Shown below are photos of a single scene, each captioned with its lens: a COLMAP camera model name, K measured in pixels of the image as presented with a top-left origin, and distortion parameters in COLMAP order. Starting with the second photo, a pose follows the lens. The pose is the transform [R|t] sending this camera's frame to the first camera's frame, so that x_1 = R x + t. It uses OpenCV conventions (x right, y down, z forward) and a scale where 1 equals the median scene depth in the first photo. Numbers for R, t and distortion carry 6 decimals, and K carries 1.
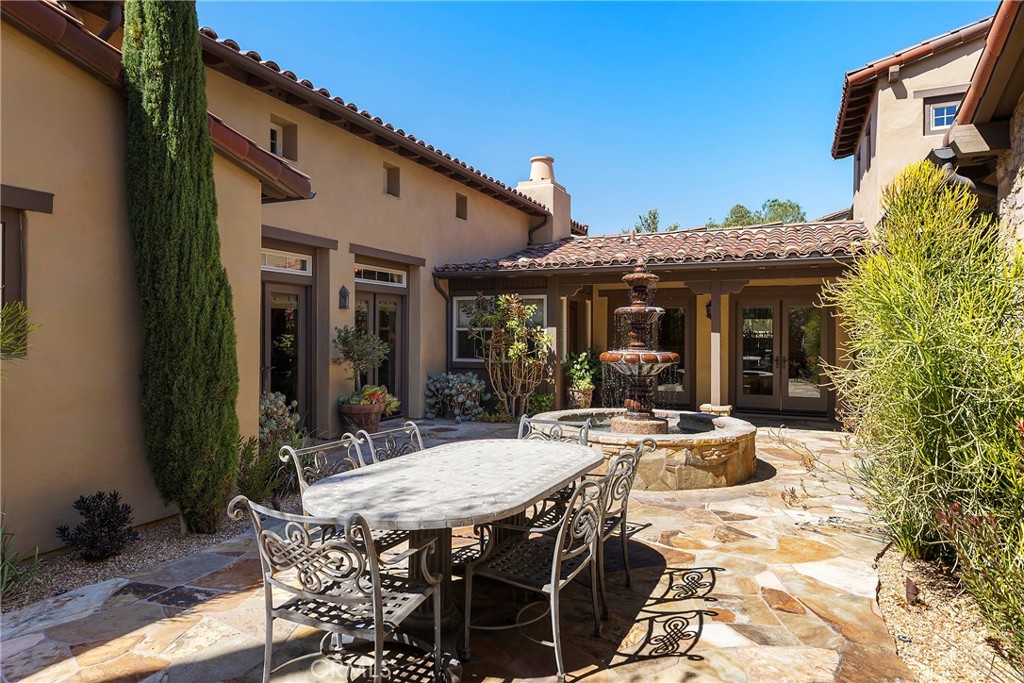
lens RADIAL K [[614.9, 0, 500.6], [0, 614.9, 332.5], [0, 0, 1]] dist [0.004193, 0.003886]
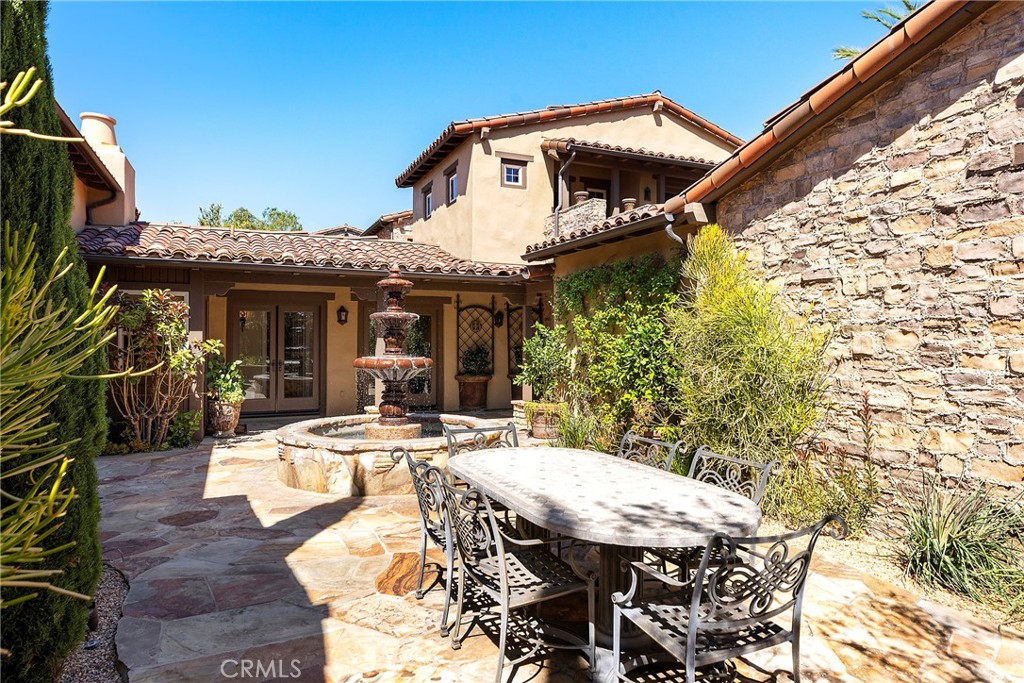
lens RADIAL K [[605.9, 0, 507.9], [0, 605.9, 331.8], [0, 0, 1]] dist [0.003668, 0.000569]
pose [[0.673137, 0.008341, 0.739470, -0.246014], [-0.002971, 0.999959, -0.008574, -0.001605], [-0.739511, 0.003574, 0.673135, 0.127349]]
